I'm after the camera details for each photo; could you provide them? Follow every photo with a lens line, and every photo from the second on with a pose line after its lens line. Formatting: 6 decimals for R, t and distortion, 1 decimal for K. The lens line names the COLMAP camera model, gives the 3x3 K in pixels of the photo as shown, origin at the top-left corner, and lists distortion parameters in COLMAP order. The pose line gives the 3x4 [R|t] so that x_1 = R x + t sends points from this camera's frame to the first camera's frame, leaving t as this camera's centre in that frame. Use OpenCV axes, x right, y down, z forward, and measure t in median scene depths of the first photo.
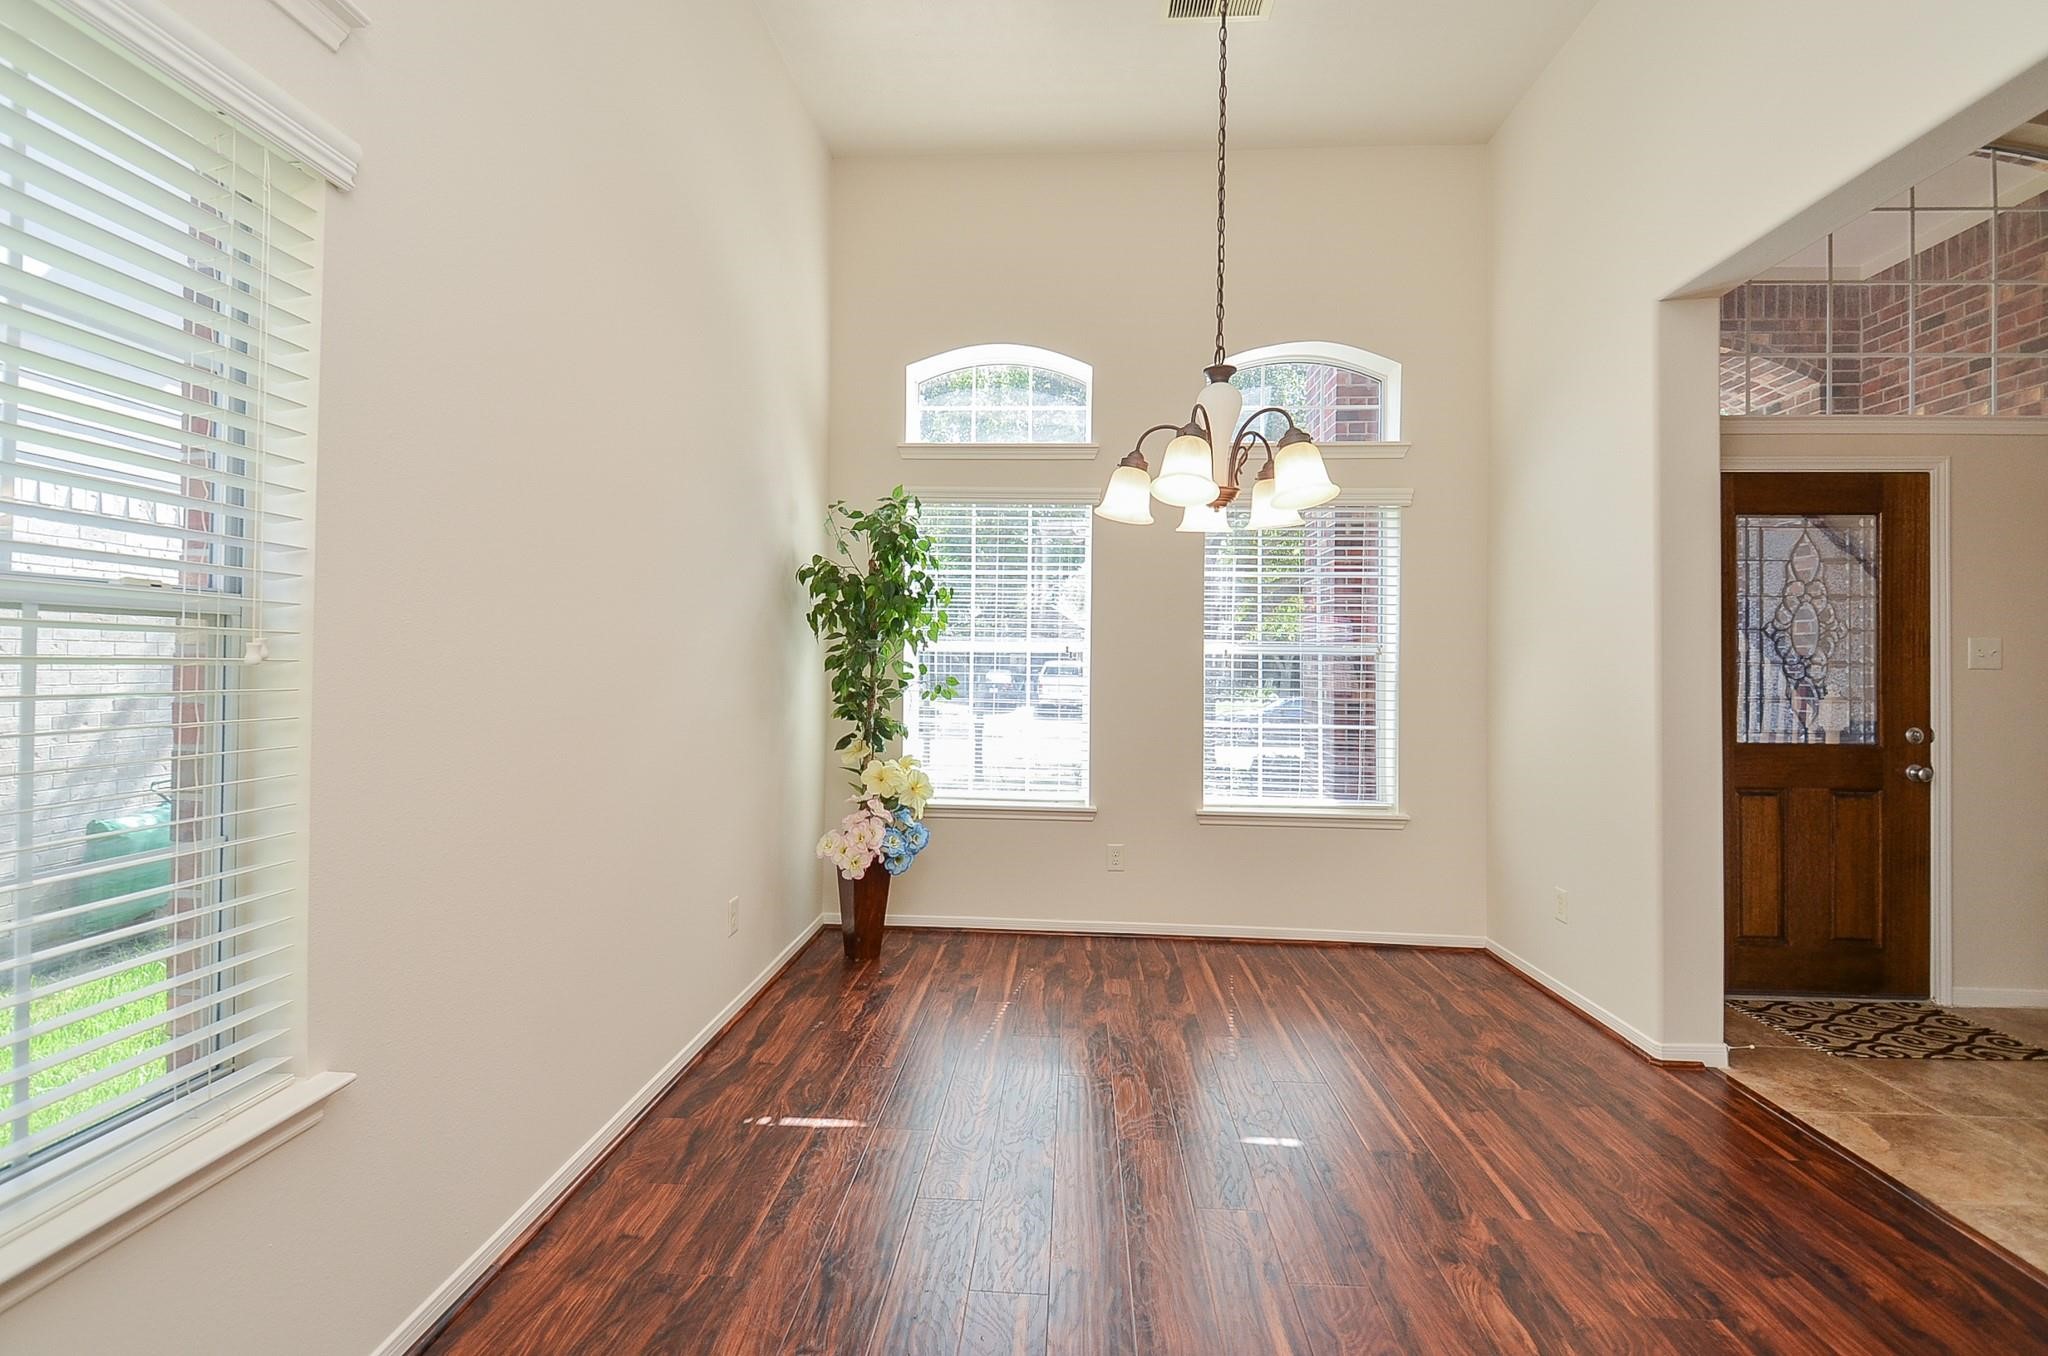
lens RADIAL K [[912.2, 0, 1028.8], [0, 912.2, 640.6], [0, 0, 1]] dist [0.014585, -0.003458]
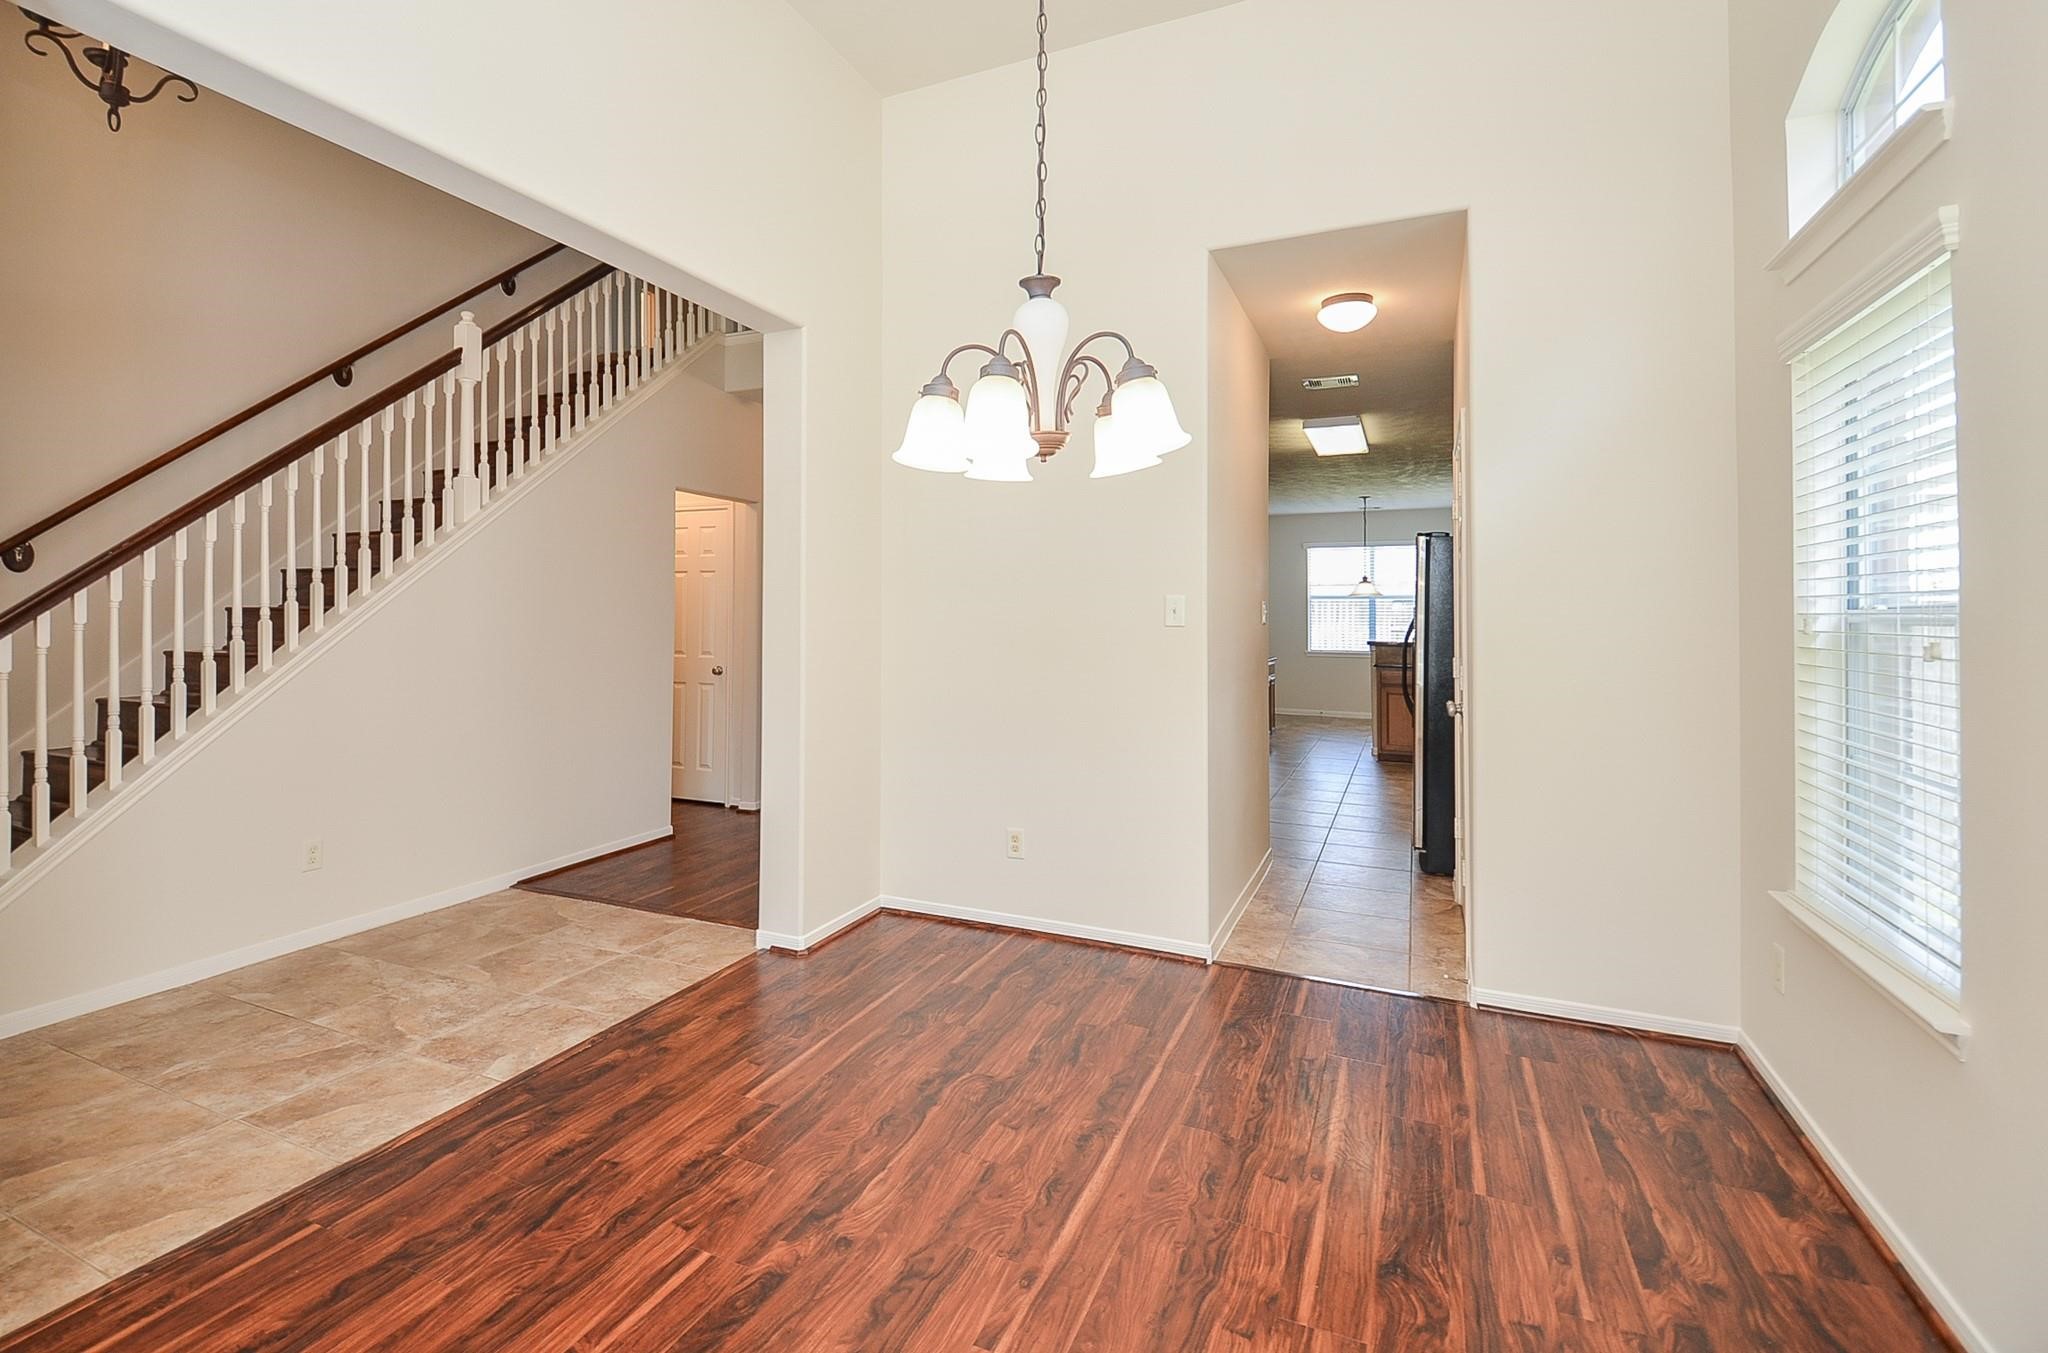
lens RADIAL K [[974.1, 0, 1024.5], [0, 974.1, 610.7], [0, 0, 1]] dist [-0.031840, -0.001144]
pose [[-0.943876, -0.012873, 0.330049, -0.027206], [-0.018725, 0.999719, -0.014558, 0.008527], [-0.329769, -0.019921, -0.943852, 1.076448]]
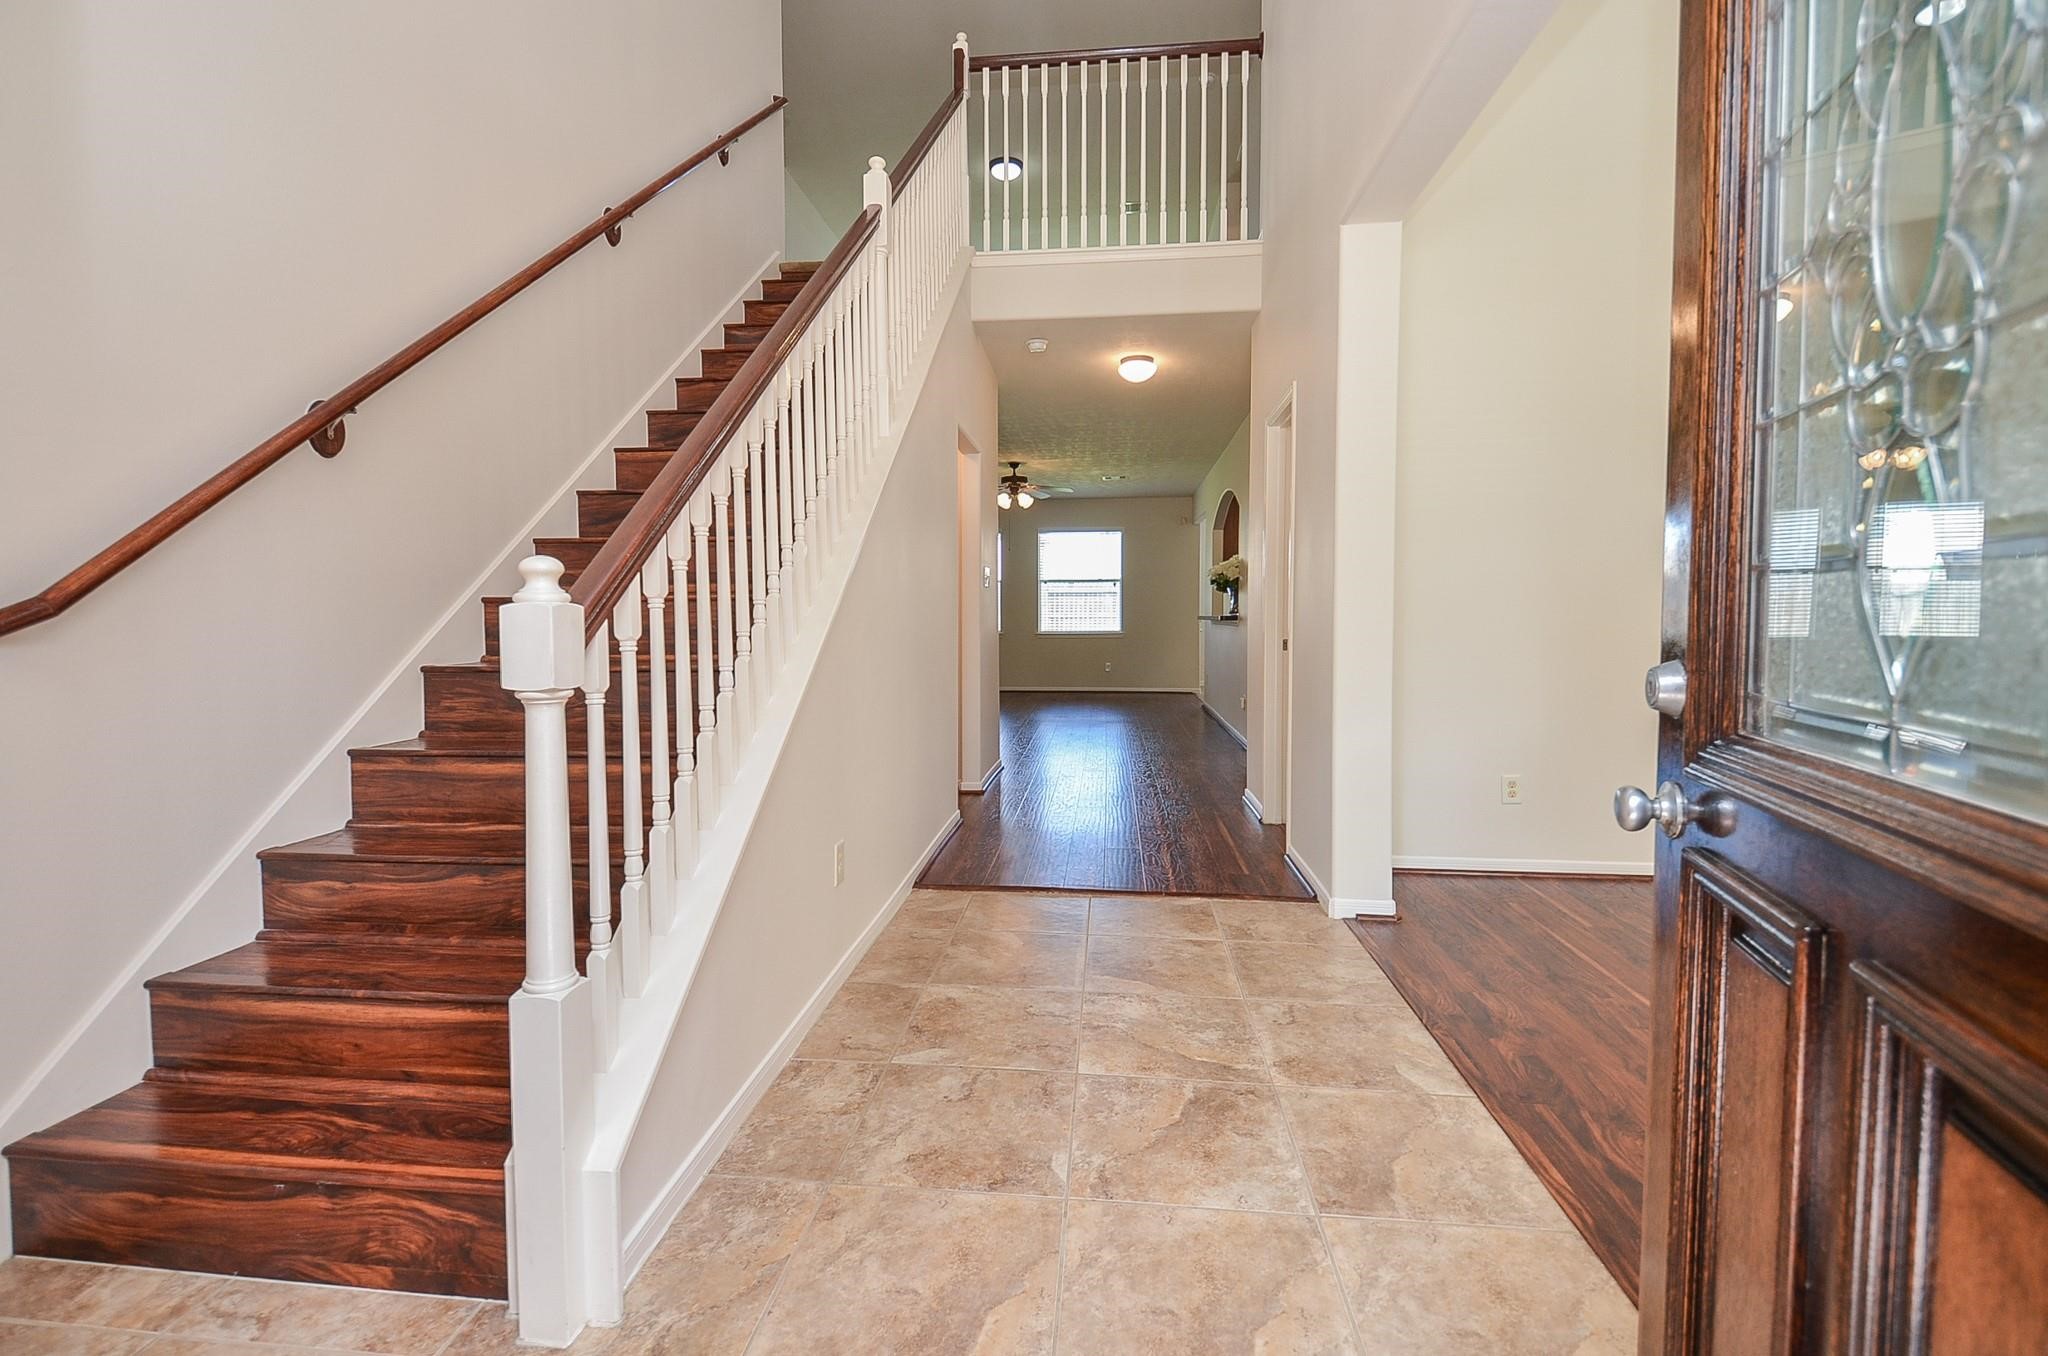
lens RADIAL K [[912.2, 0, 1032.8], [0, 912.2, 655.2], [0, 0, 1]] dist [0.014585, -0.003458]
pose [[-0.999317, -0.009929, 0.035605, 0.863924], [-0.008802, 0.999460, 0.031665, 0.080791], [-0.035900, 0.031330, -0.998864, 1.074553]]
